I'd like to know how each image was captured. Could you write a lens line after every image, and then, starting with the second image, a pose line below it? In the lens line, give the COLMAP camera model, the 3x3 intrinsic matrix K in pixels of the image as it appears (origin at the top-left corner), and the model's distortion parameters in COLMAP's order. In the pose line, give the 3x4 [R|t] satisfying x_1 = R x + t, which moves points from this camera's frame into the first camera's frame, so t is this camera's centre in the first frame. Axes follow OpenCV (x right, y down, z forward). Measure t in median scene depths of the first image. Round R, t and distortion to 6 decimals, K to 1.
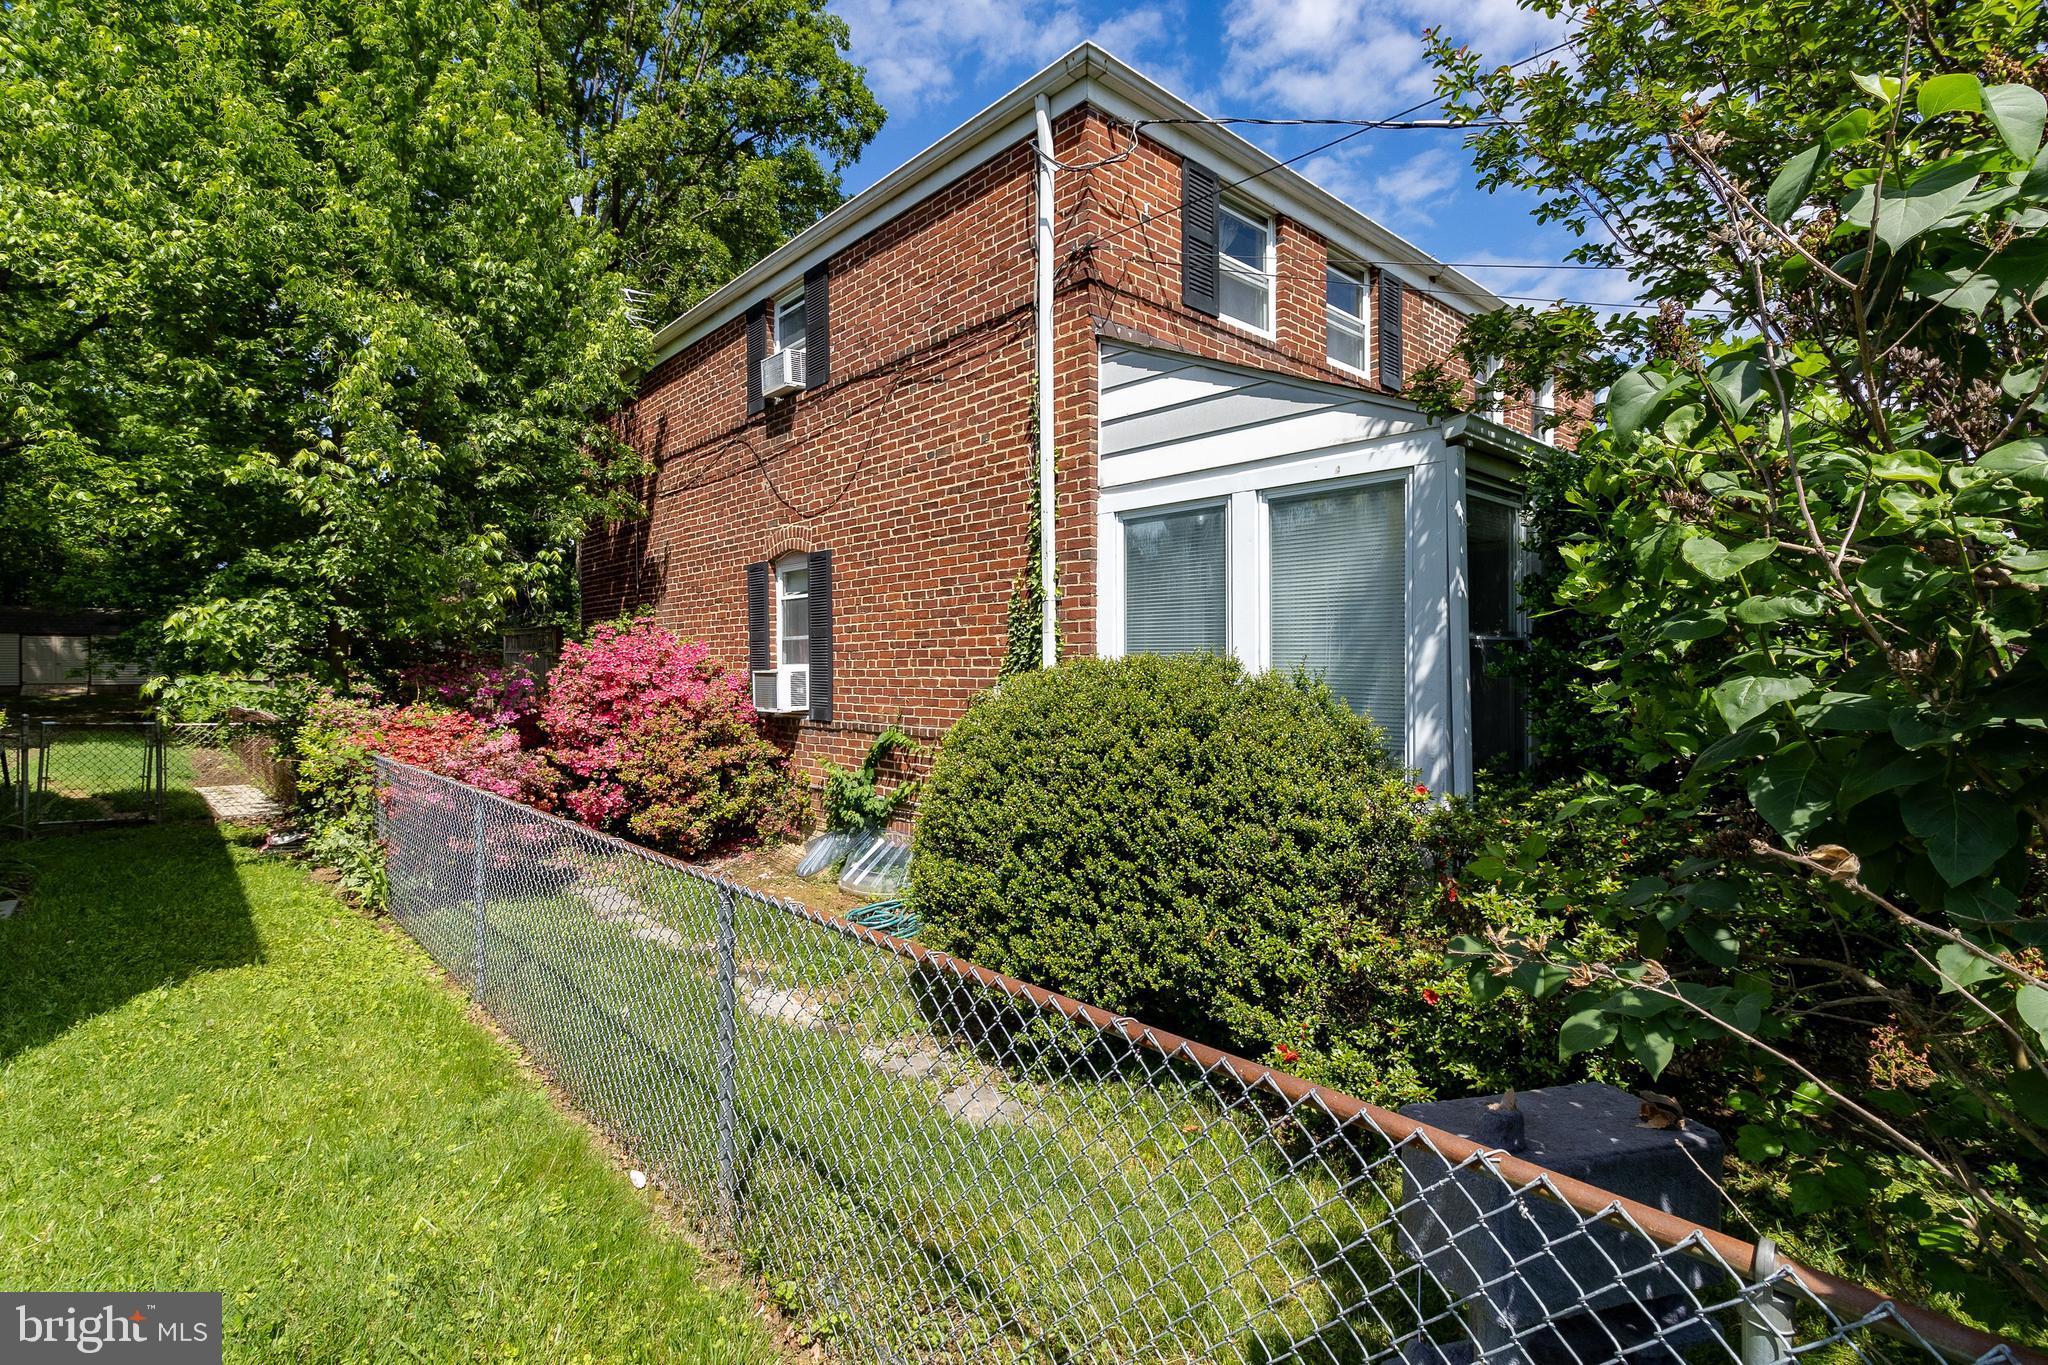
lens RADIAL K [[989.4, 0, 1018.4], [0, 989.4, 672.1], [0, 0, 1]] dist [0.003161, 0.000749]
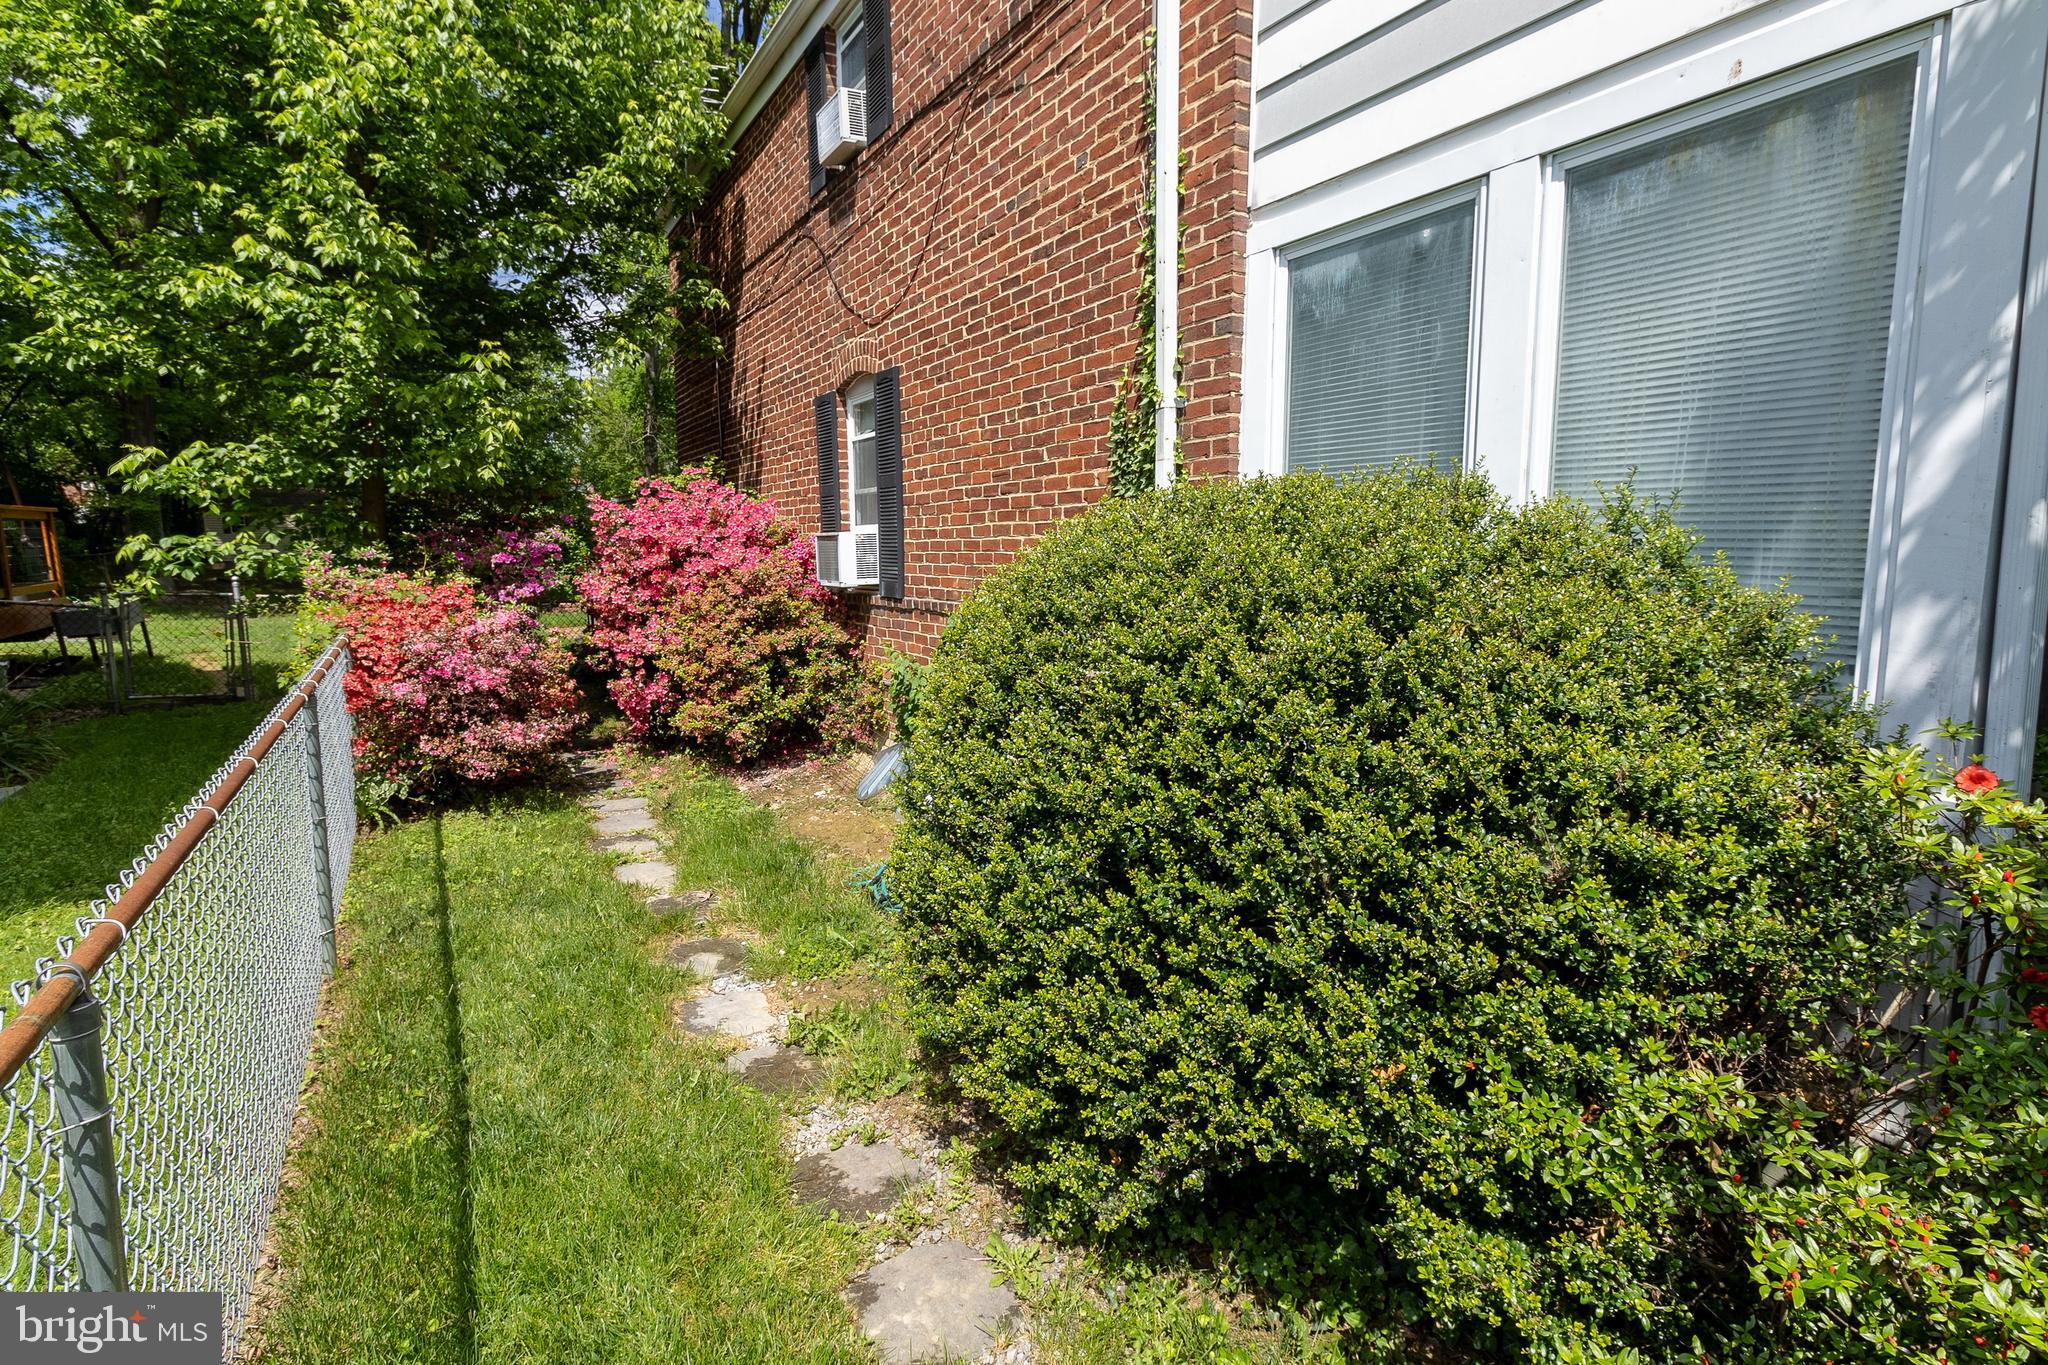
lens RADIAL K [[989.4, 0, 1018.4], [0, 989.4, 672.1], [0, 0, 1]] dist [0.003161, 0.000749]
pose [[0.977258, 0.024346, -0.210653, 0.076877], [0.000874, 0.992917, 0.118808, 0.019968], [0.212053, -0.116291, 0.970314, 0.351767]]
